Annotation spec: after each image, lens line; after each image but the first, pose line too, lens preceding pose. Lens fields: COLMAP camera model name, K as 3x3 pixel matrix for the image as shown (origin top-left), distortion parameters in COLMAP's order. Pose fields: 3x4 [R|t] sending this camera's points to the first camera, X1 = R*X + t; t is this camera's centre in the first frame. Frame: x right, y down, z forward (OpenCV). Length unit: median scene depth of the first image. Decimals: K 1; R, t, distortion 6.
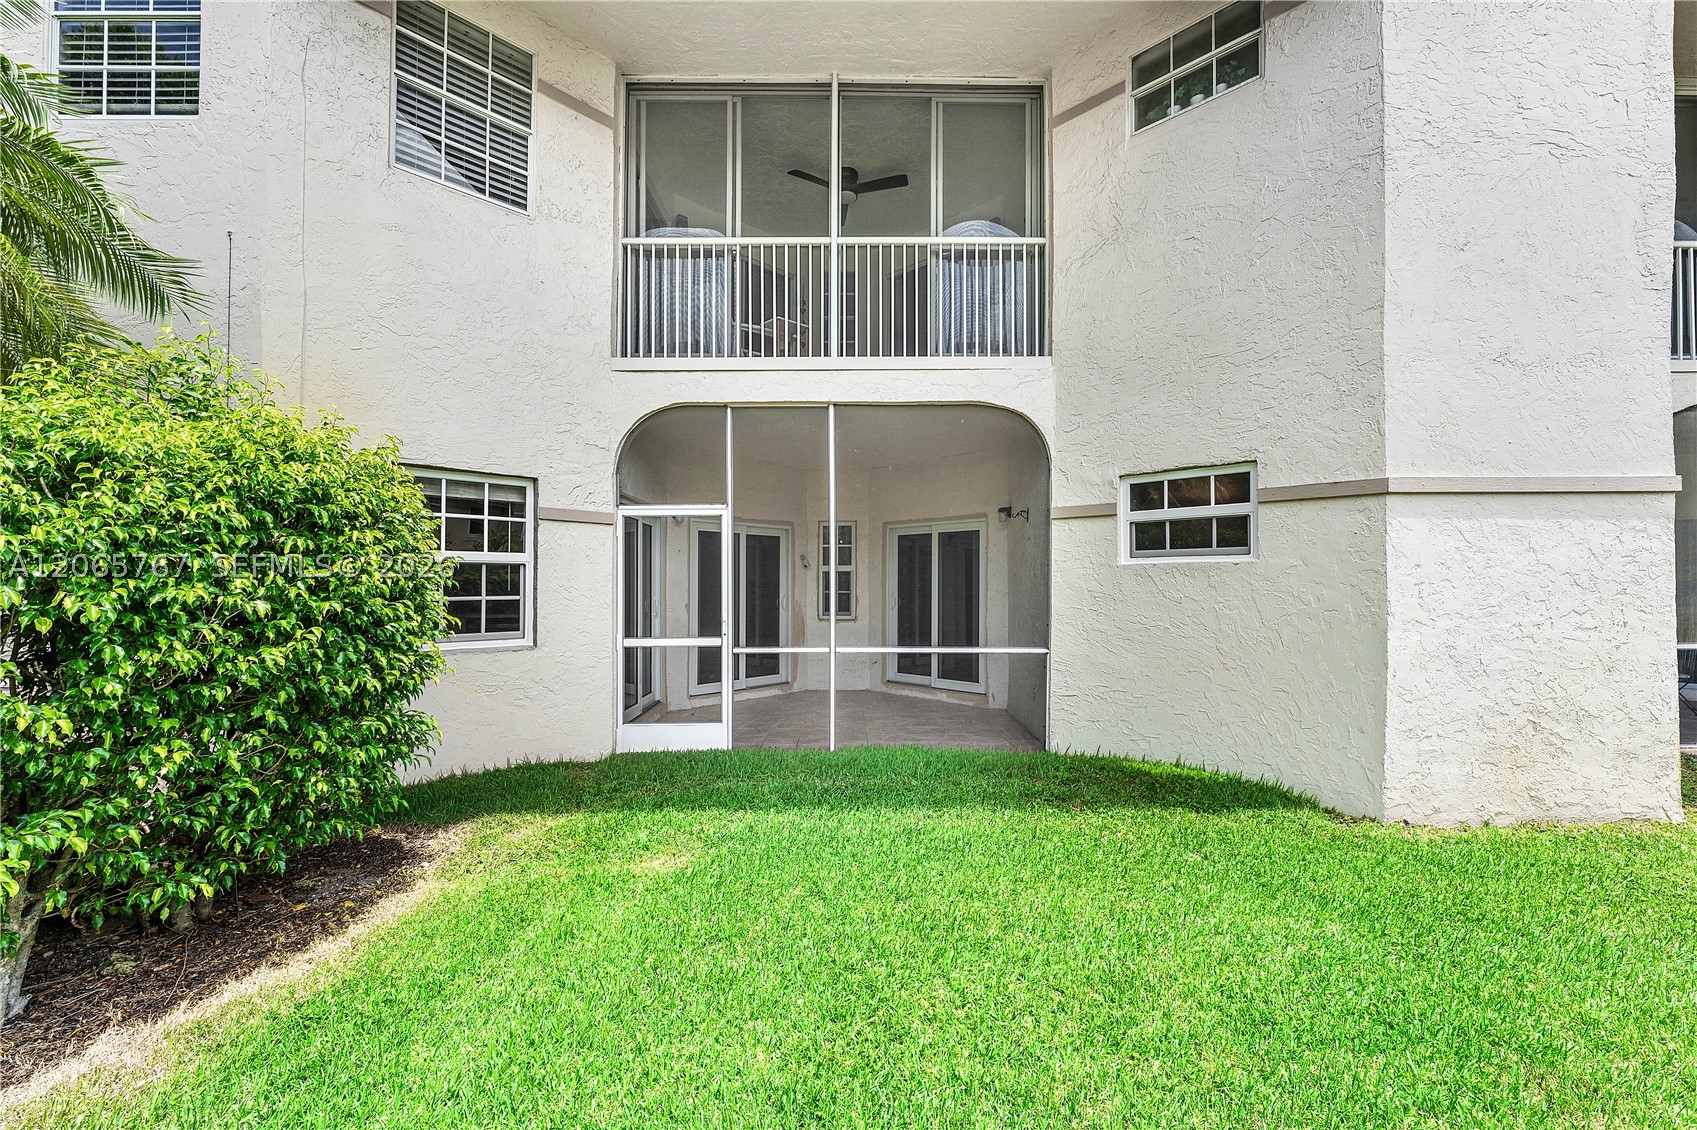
lens RADIAL K [[683.2, 0, 847.2], [0, 683.2, 577.0], [0, 0, 1]] dist [-0.001930, -0.000639]
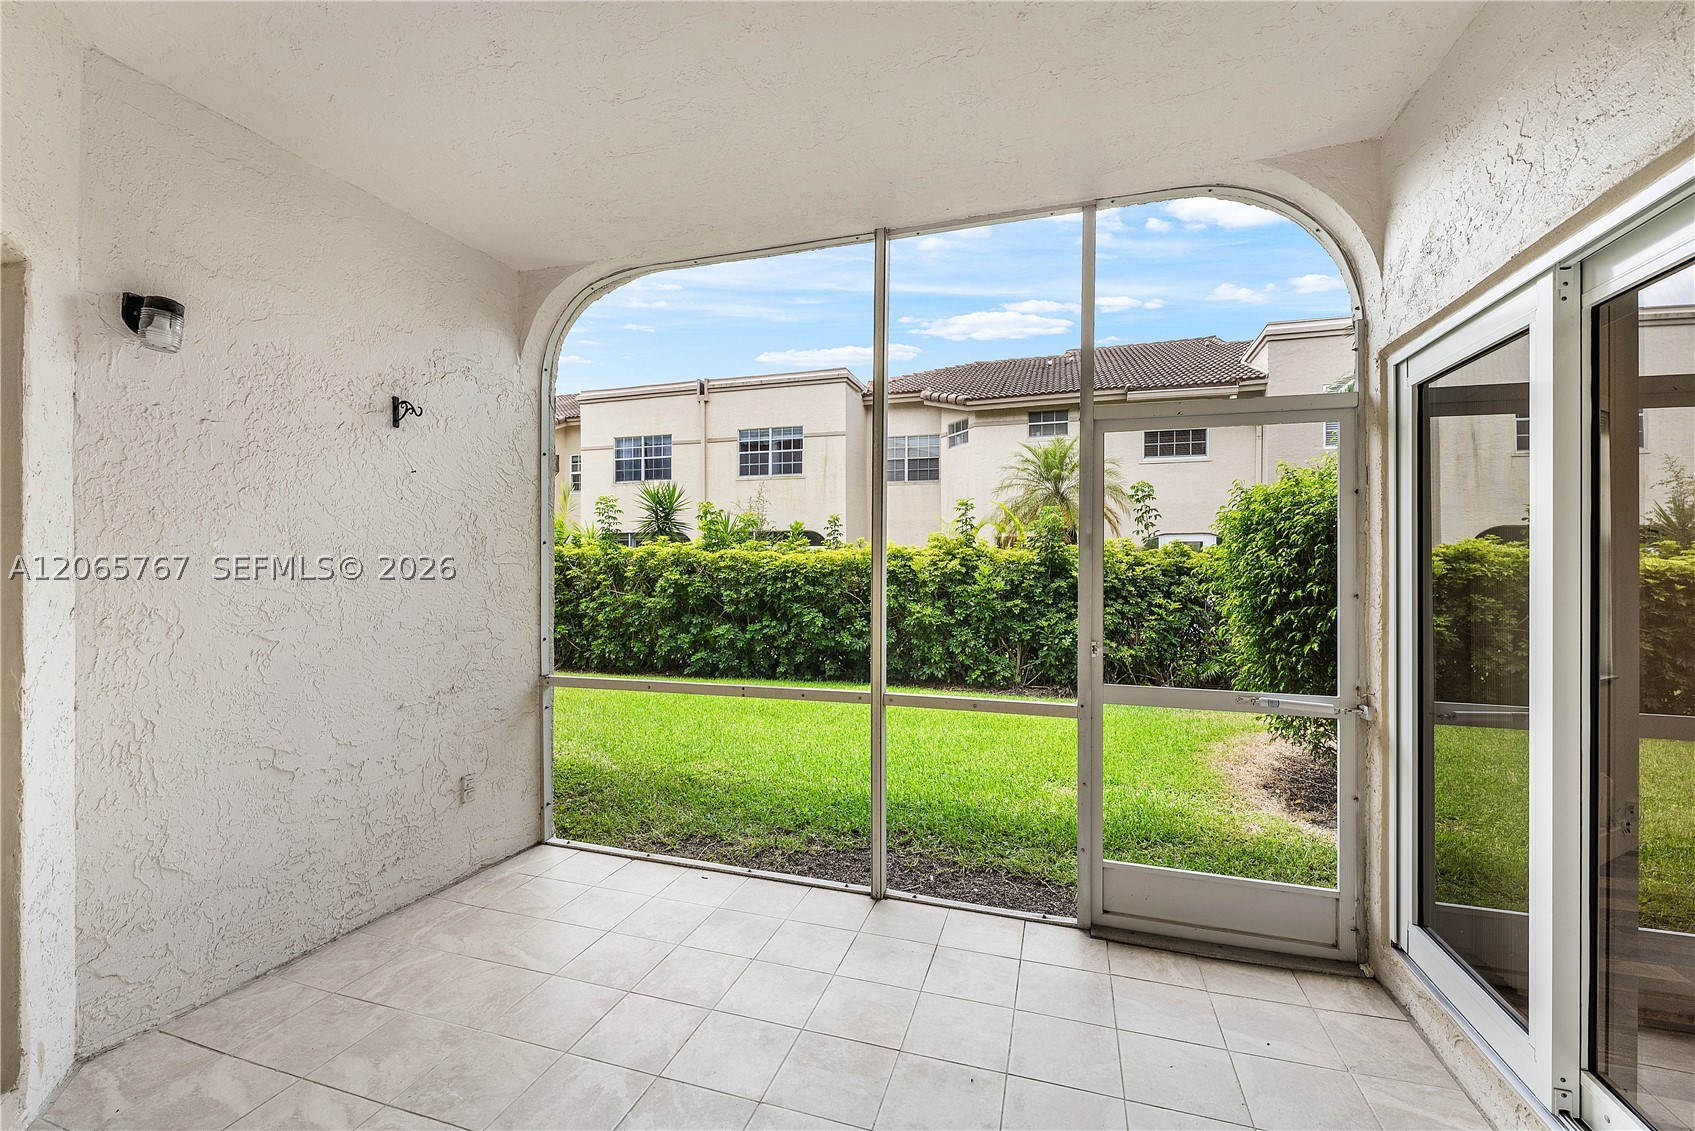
lens RADIAL K [[707.5, 0, 847.2], [0, 707.5, 565.2], [0, 0, 1]] dist [0.001284, -0.000052]
pose [[-0.951577, -0.000259, 0.307411, -0.163952], [-0.007444, 0.999726, -0.022201, 0.015983], [-0.307321, -0.023414, -0.951318, 1.563987]]
